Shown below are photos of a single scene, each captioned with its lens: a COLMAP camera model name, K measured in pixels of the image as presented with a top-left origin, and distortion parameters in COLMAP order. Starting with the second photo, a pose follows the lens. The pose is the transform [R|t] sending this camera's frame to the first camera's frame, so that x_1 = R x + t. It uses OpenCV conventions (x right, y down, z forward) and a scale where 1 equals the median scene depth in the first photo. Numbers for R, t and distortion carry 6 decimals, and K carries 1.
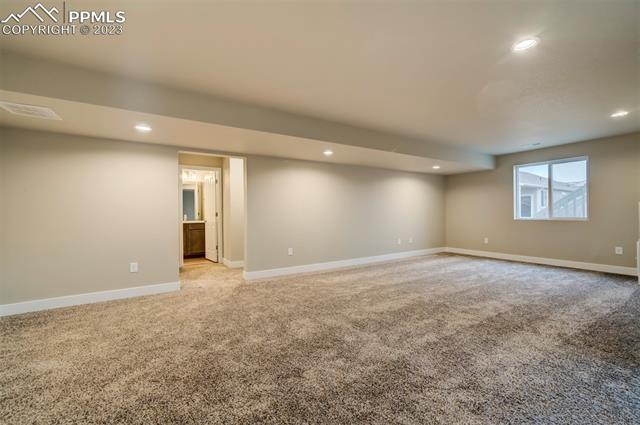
lens RADIAL K [[265.9, 0, 322.6], [0, 265.9, 213.0], [0, 0, 1]] dist [0.000870, 0.000267]
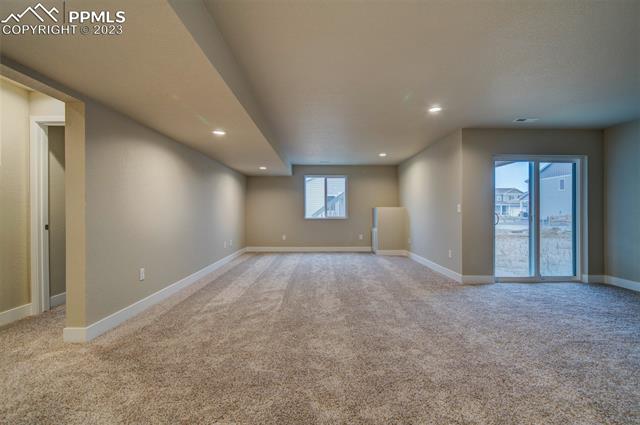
lens RADIAL K [[282.9, 0, 321.5], [0, 282.9, 212.1], [0, 0, 1]] dist [-0.018209, 0.000074]
pose [[0.527652, 0.008152, 0.849421, -0.564033], [-0.003046, 0.999966, -0.007705, 0.006182], [-0.849455, 0.001478, 0.527659, 0.371116]]
